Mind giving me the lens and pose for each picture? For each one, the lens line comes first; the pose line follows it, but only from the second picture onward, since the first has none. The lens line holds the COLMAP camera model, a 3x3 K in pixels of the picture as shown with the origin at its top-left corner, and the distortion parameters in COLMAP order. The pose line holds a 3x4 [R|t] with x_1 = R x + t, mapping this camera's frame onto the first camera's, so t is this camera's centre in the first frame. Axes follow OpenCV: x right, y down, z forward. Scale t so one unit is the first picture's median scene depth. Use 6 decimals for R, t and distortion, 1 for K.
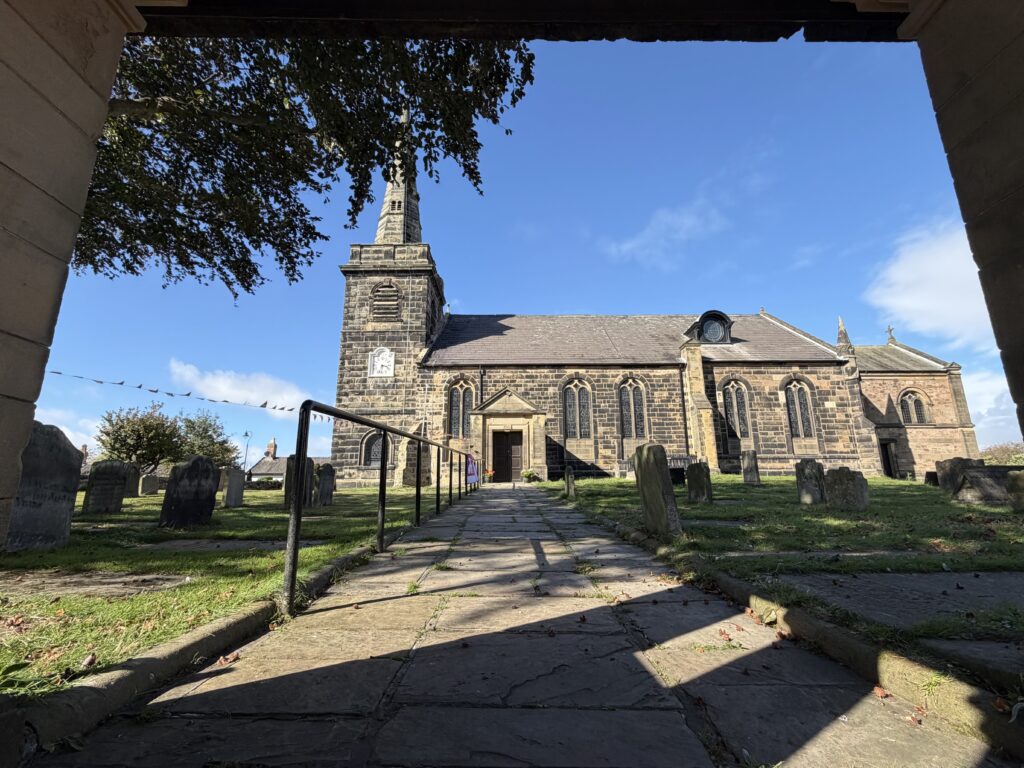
lens RADIAL K [[476.5, 0, 510.9], [0, 476.5, 388.8], [0, 0, 1]] dist [0.000320, 0.000059]
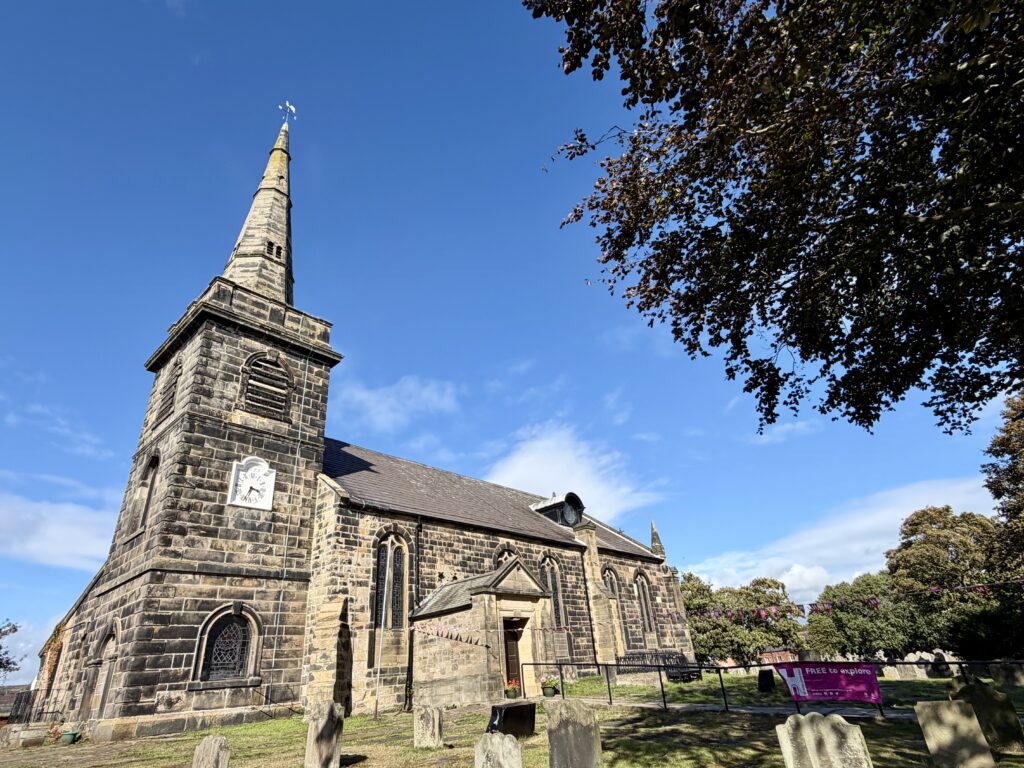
lens RADIAL K [[556.8, 0, 512.1], [0, 556.8, 385.9], [0, 0, 1]] dist [-0.001221, 0.001238]
pose [[0.671630, 0.309217, 0.673275, -0.584556], [-0.099901, 0.938239, -0.331251, 0.029184], [-0.734121, 0.155217, 0.661040, 0.312364]]
